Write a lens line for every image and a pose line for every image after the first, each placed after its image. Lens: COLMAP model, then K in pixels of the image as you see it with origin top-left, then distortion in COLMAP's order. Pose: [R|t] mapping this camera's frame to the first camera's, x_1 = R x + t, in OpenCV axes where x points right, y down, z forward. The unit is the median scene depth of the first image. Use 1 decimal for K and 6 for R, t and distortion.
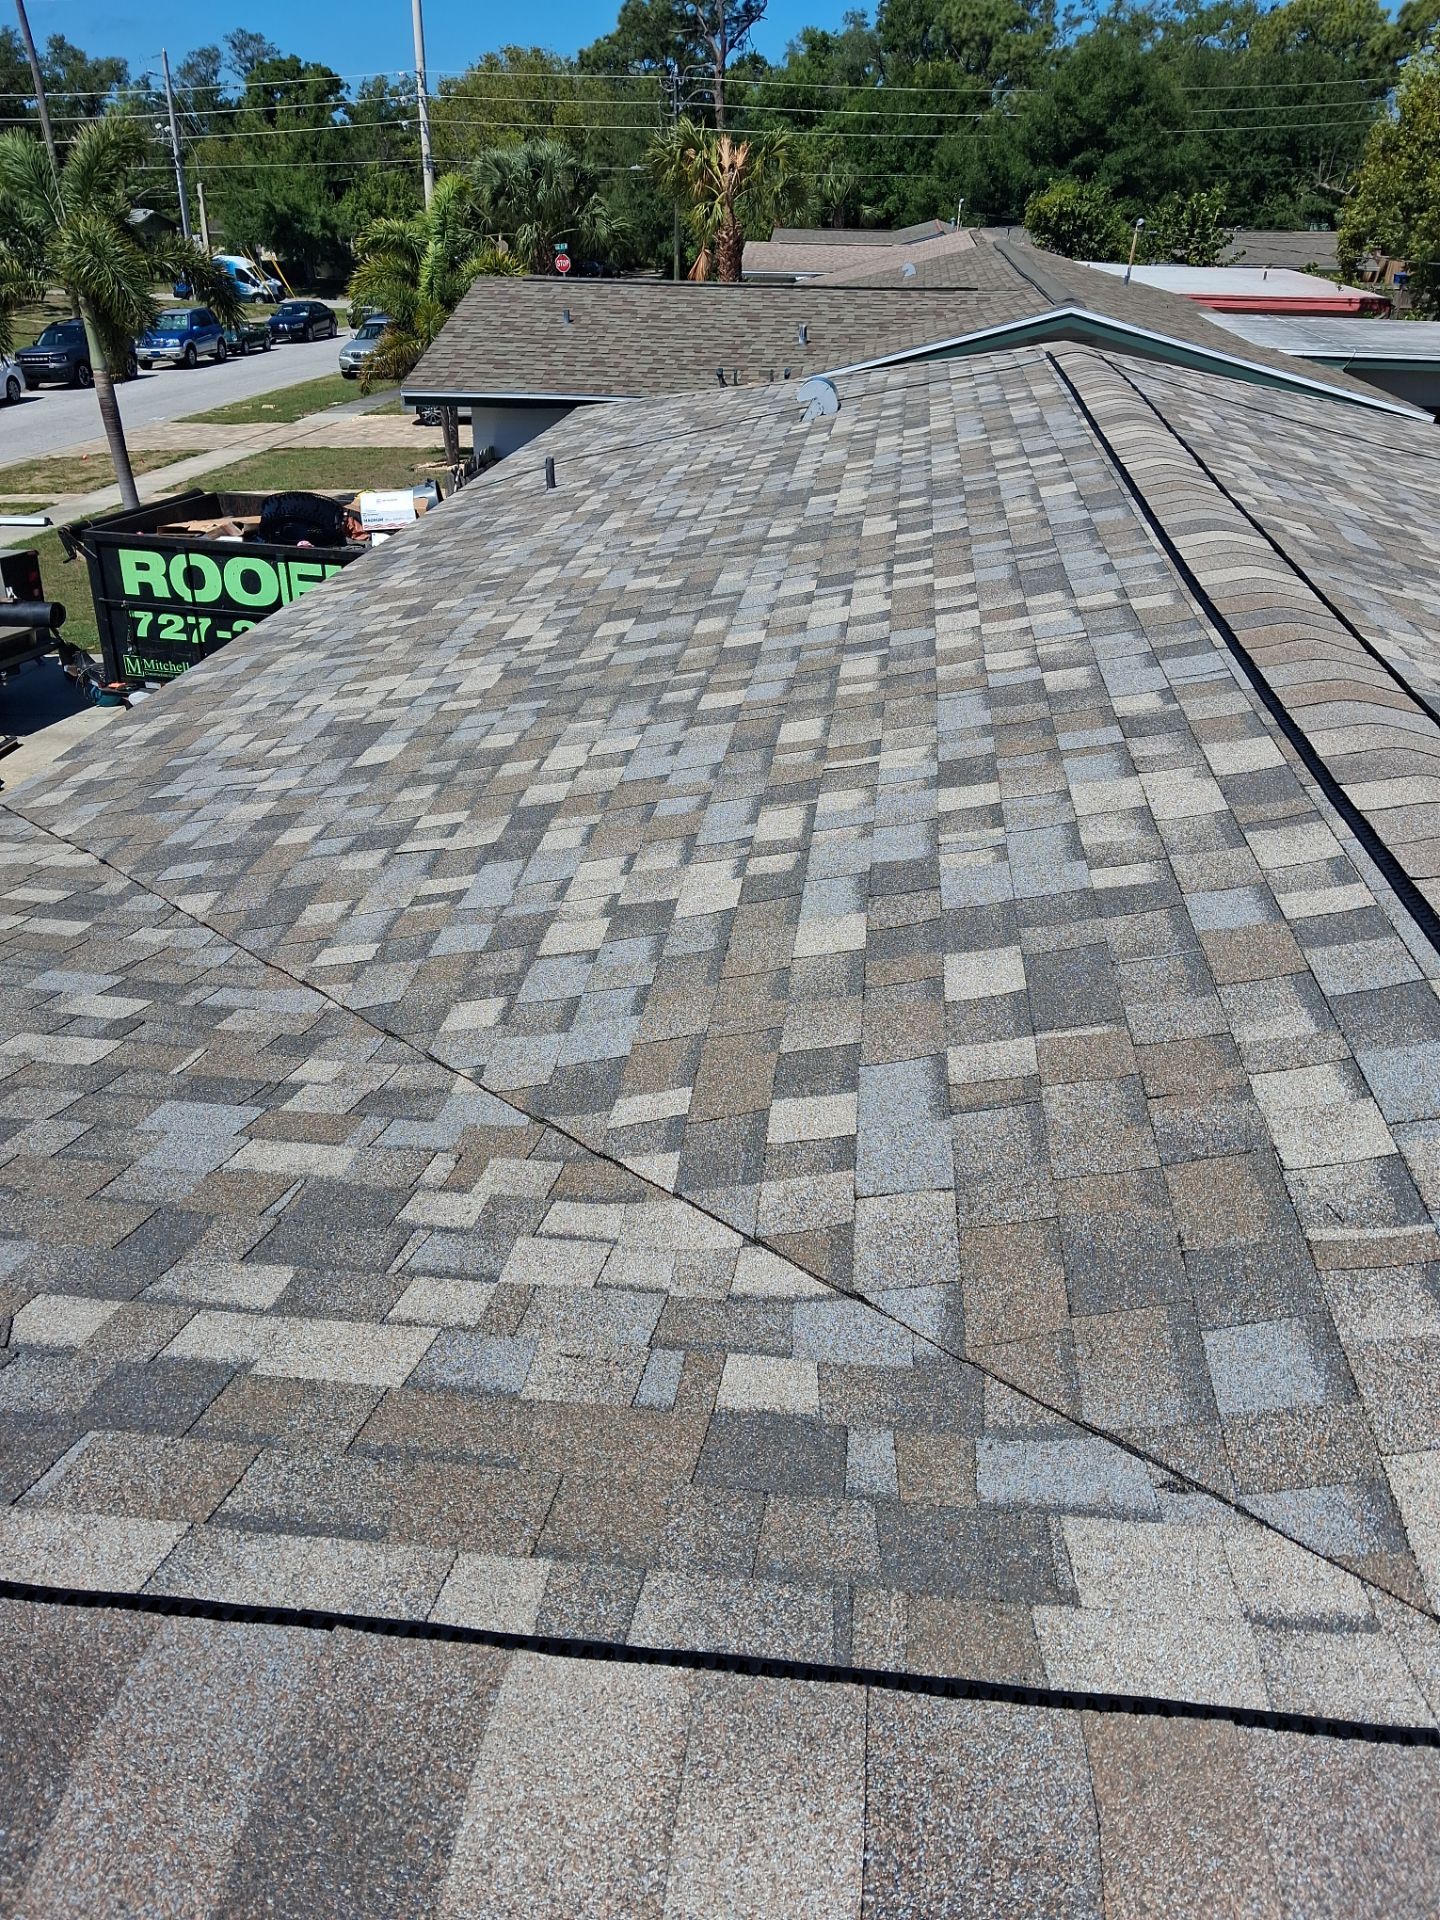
lens RADIAL K [[1474.6, 0, 728.0], [0, 1474.6, 952.5], [0, 0, 1]] dist [0.039664, -0.057021]
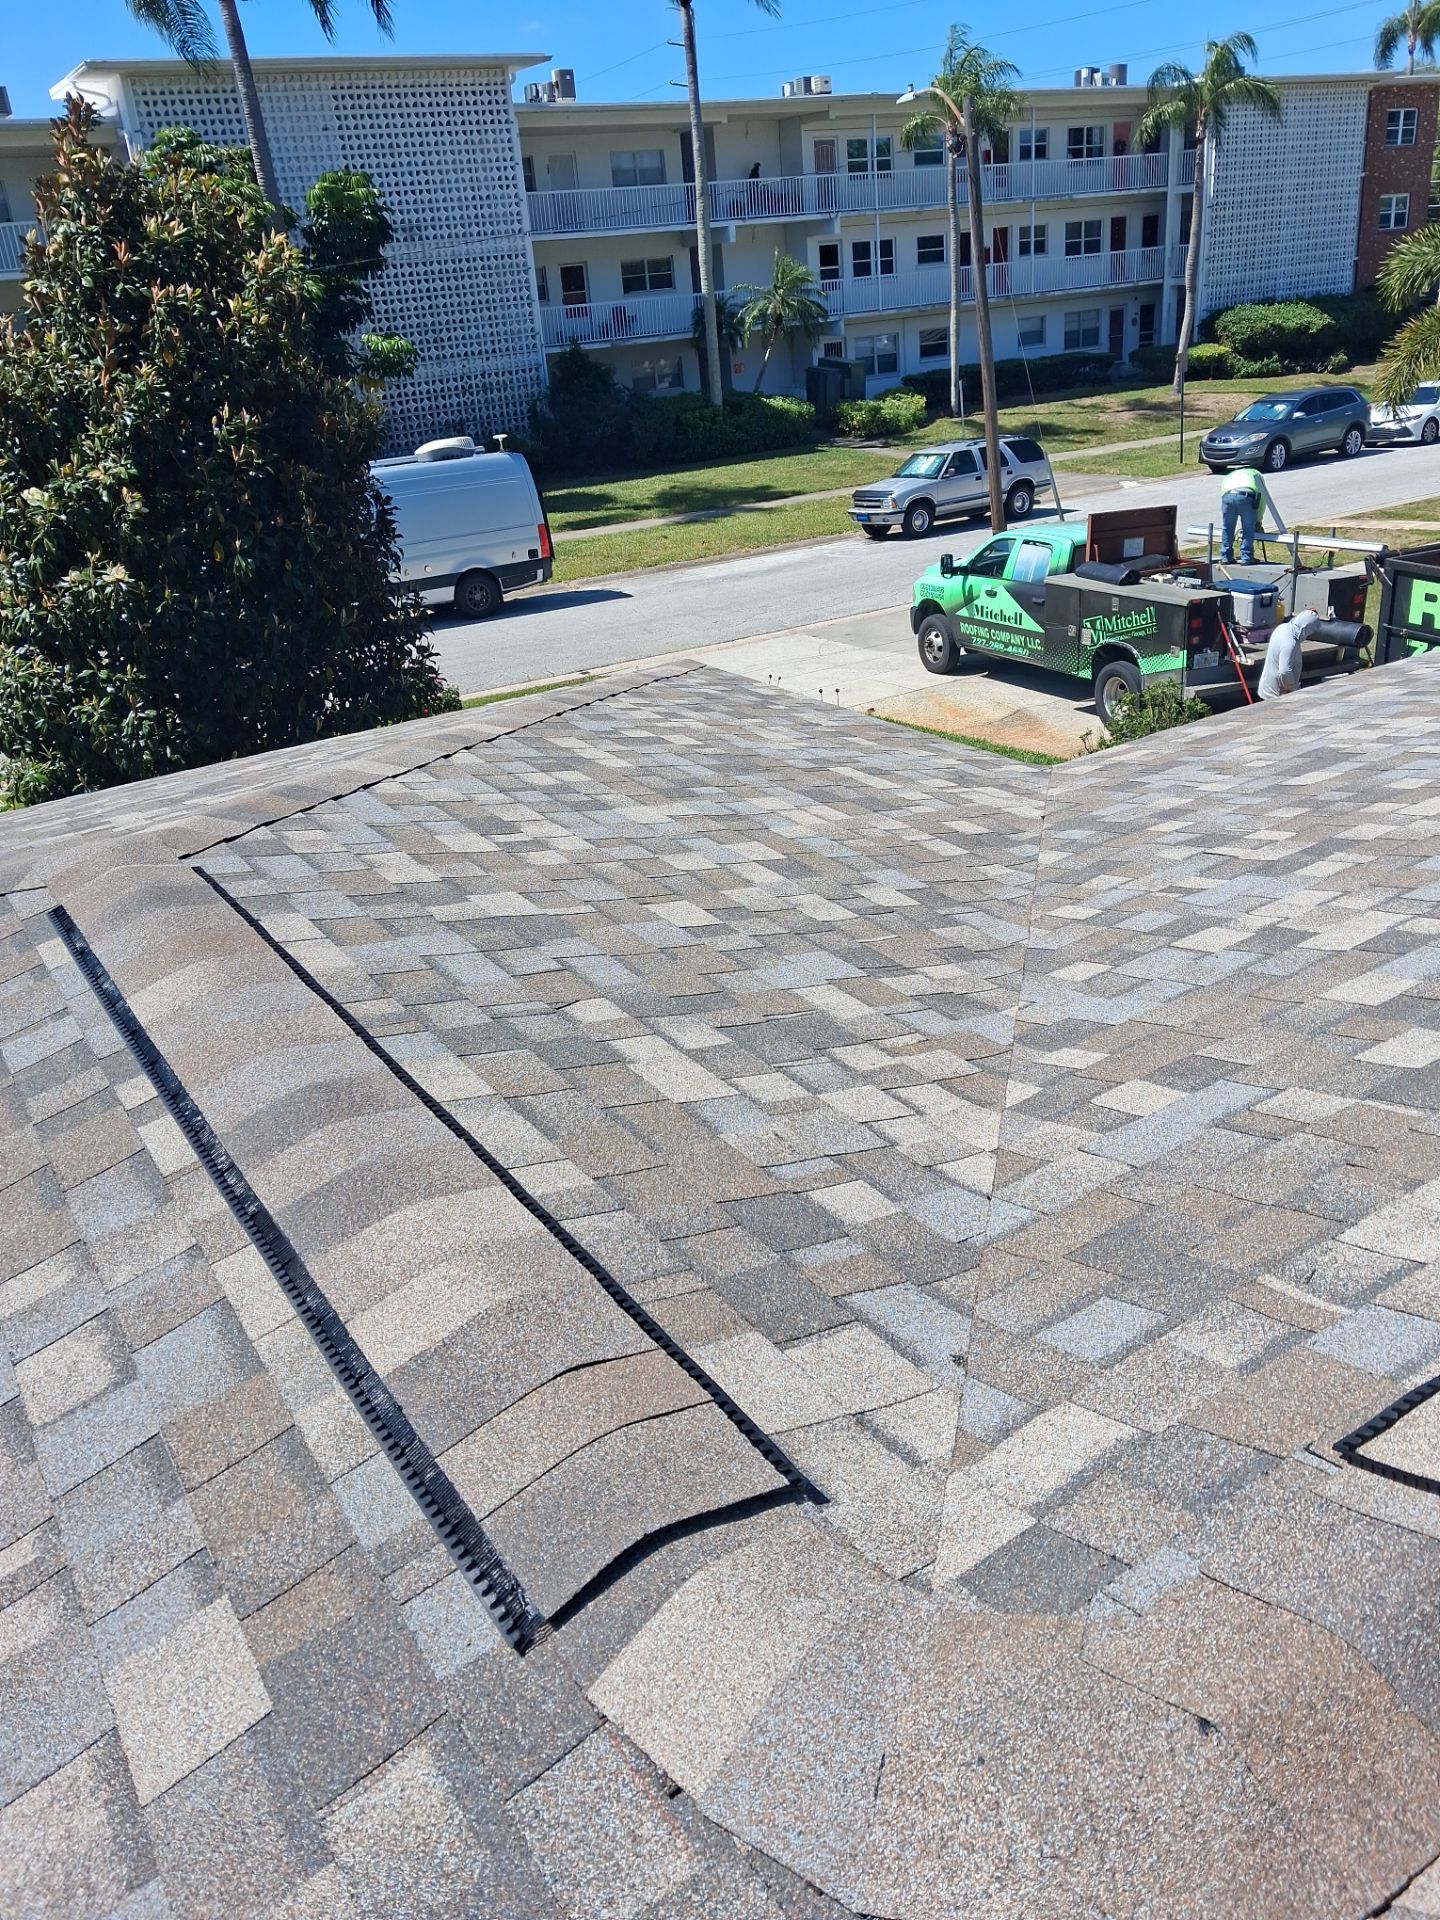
lens RADIAL K [[1474.6, 0, 713.3], [0, 1474.6, 955.5], [0, 0, 1]] dist [0.039664, -0.057021]
pose [[0.622900, 0.271517, -0.733672, 0.417808], [-0.281915, 0.952734, 0.113237, -0.017231], [0.729739, 0.136298, 0.670002, -0.005602]]
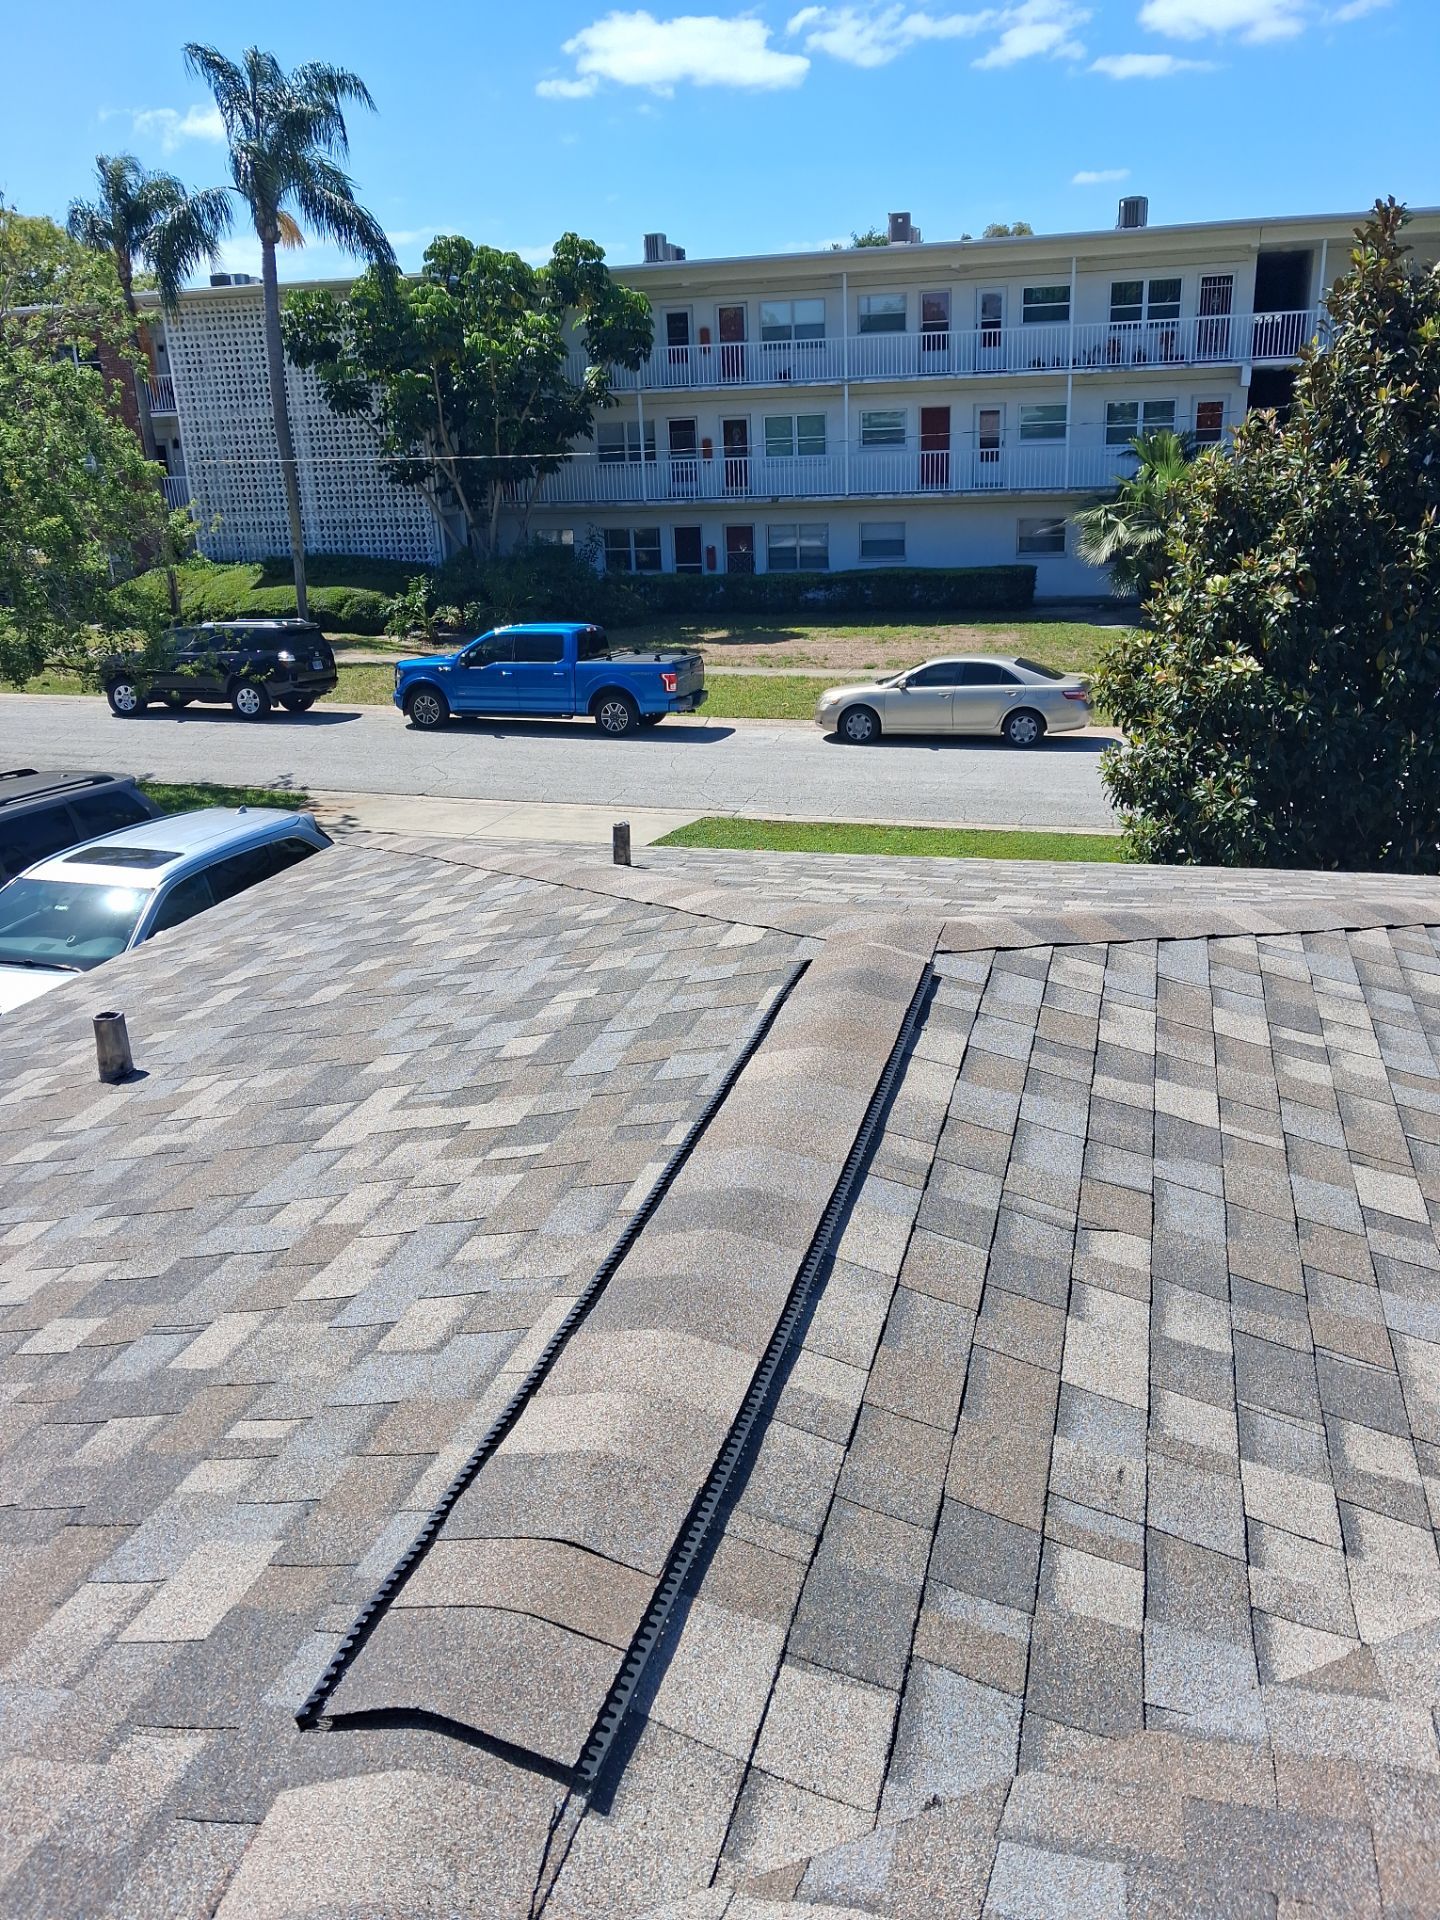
lens RADIAL K [[1474.6, 0, 718.4], [0, 1474.6, 953.5], [0, 0, 1]] dist [0.039664, -0.057021]
pose [[-0.162062, 0.323062, -0.932399, 0.463435], [-0.425360, 0.829725, 0.361420, -0.185794], [0.890396, 0.455178, 0.002950, 0.255668]]
